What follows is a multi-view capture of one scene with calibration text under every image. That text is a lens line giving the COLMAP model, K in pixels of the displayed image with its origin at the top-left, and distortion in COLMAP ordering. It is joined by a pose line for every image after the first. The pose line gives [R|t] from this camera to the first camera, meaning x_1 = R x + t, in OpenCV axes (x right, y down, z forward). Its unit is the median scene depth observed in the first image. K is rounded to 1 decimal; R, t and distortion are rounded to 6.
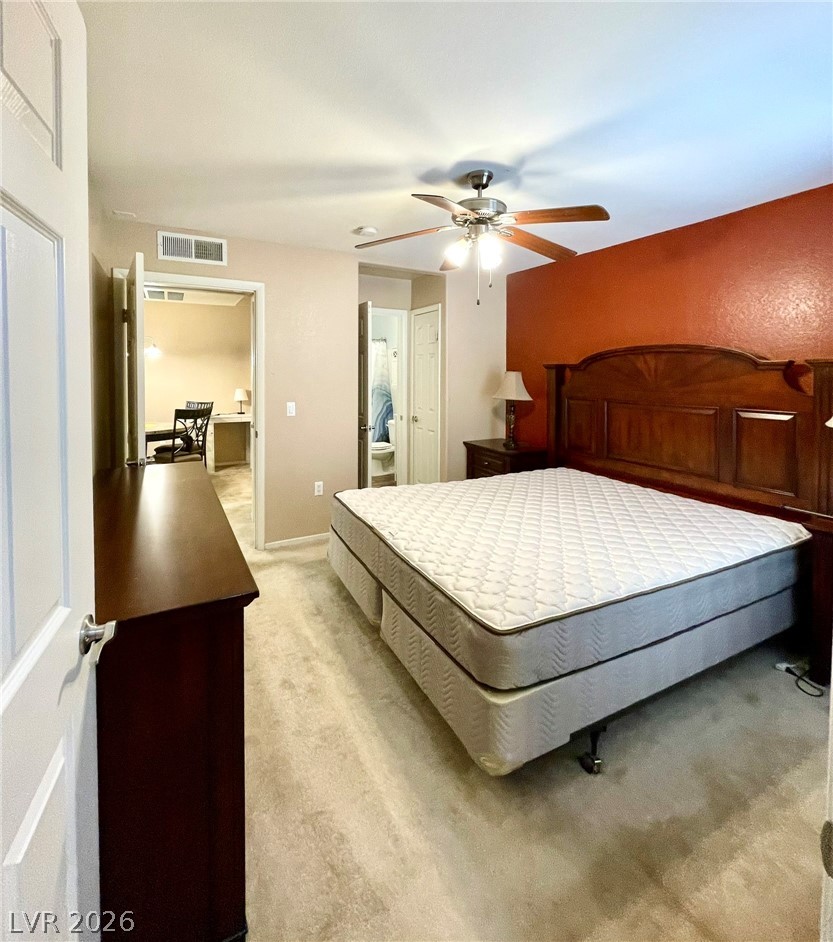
lens RADIAL K [[451.9, 0, 402.0], [0, 451.9, 382.3], [0, 0, 1]] dist [-0.002108, -0.000176]
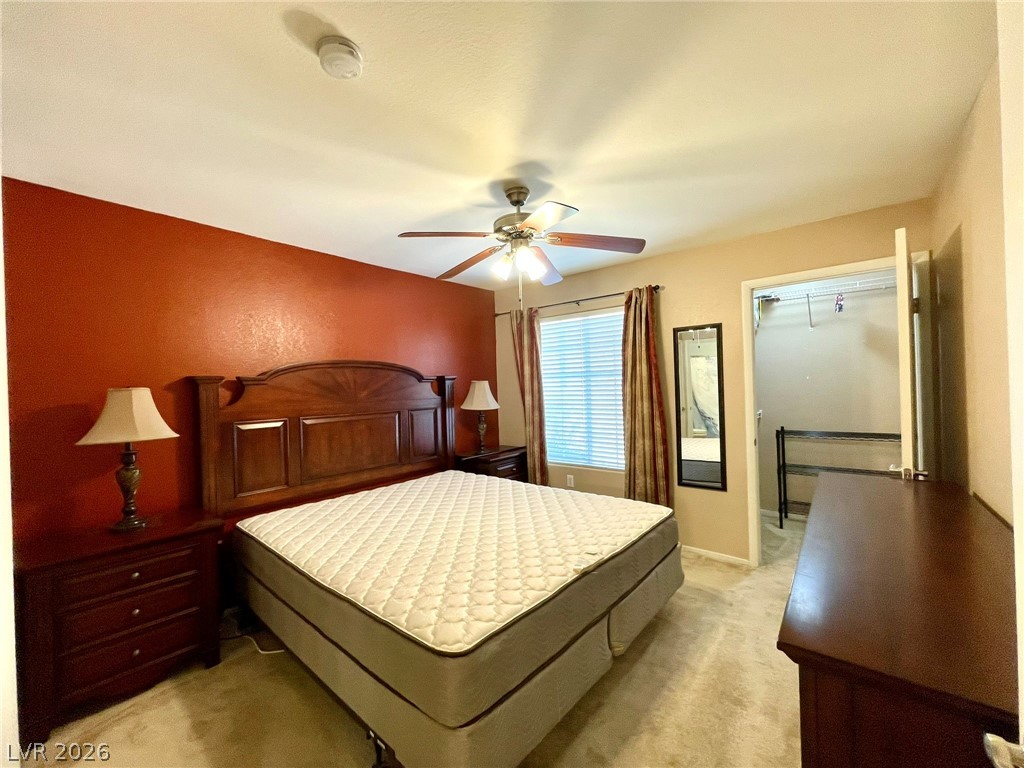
lens RADIAL K [[424.9, 0, 512.0], [0, 424.9, 384.0], [0, 0, 1]] dist [-0.001191, -0.000377]
pose [[-0.388101, 0.009116, 0.921572, -0.656875], [0.048592, 0.998763, 0.010584, -0.020747], [-0.920335, 0.048889, -0.388063, 1.296668]]
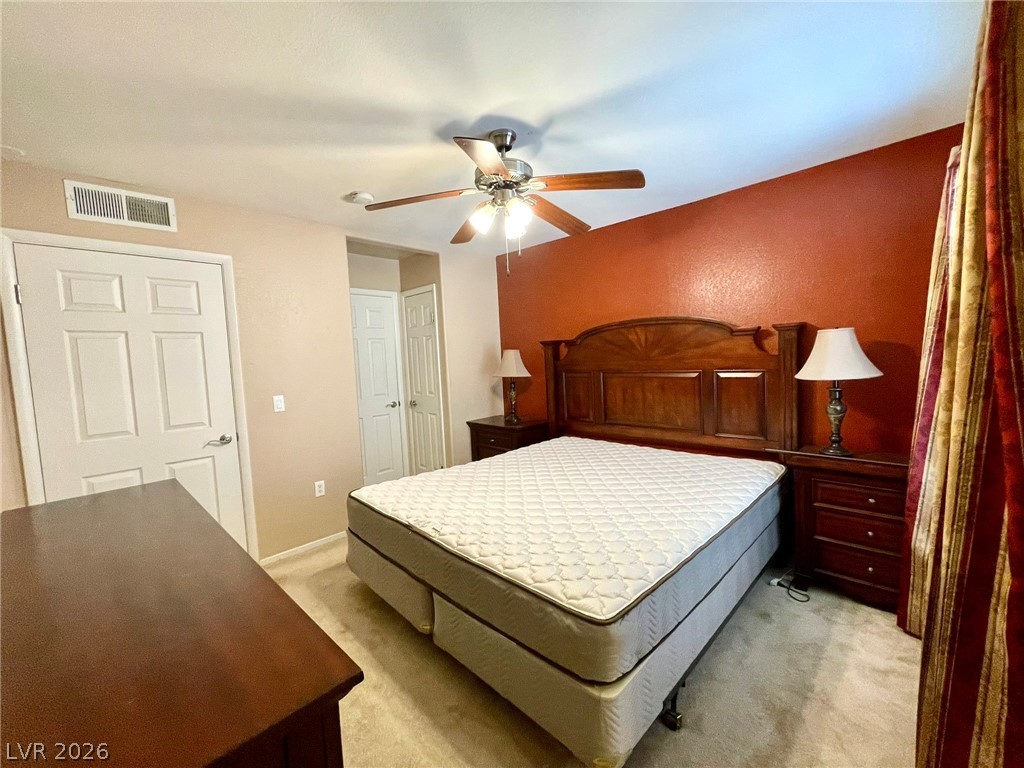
lens RADIAL K [[424.9, 0, 512.0], [0, 424.9, 384.0], [0, 0, 1]] dist [-0.001191, -0.000377]
pose [[0.950146, -0.070548, 0.303720, -0.095383], [0.057369, 0.996992, 0.052108, 0.006712], [-0.306483, -0.032086, 0.951335, 0.124913]]
